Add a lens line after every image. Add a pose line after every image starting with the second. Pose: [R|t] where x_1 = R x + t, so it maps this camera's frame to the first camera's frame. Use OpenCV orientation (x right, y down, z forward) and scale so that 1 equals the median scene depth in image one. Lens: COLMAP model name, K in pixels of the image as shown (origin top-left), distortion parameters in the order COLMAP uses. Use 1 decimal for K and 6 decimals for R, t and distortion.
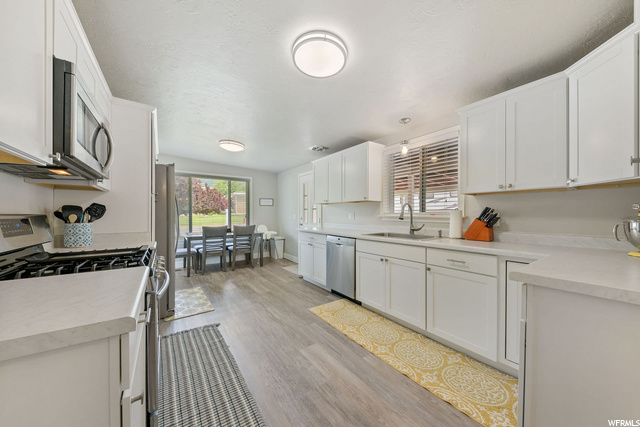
lens RADIAL K [[222.6, 0, 320.4], [0, 222.6, 214.4], [0, 0, 1]] dist [-0.000038, 0.000023]
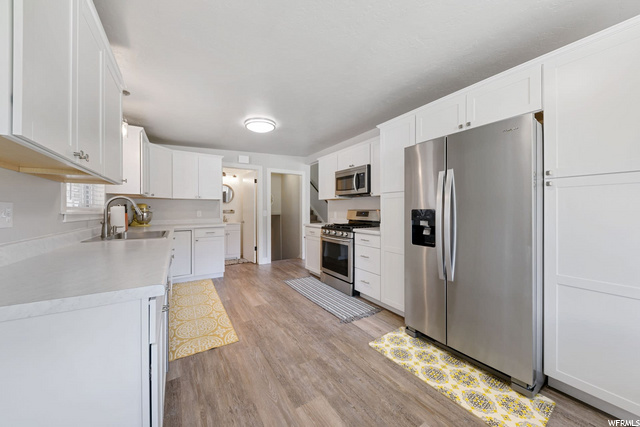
lens RADIAL K [[222.6, 0, 319.3], [0, 222.6, 211.8], [0, 0, 1]] dist [-0.000038, 0.000023]
pose [[-0.998778, 0.001180, 0.049402, -0.394523], [0.001306, 0.999996, 0.002523, 0.006459], [-0.049399, 0.002584, -0.998776, 1.903640]]
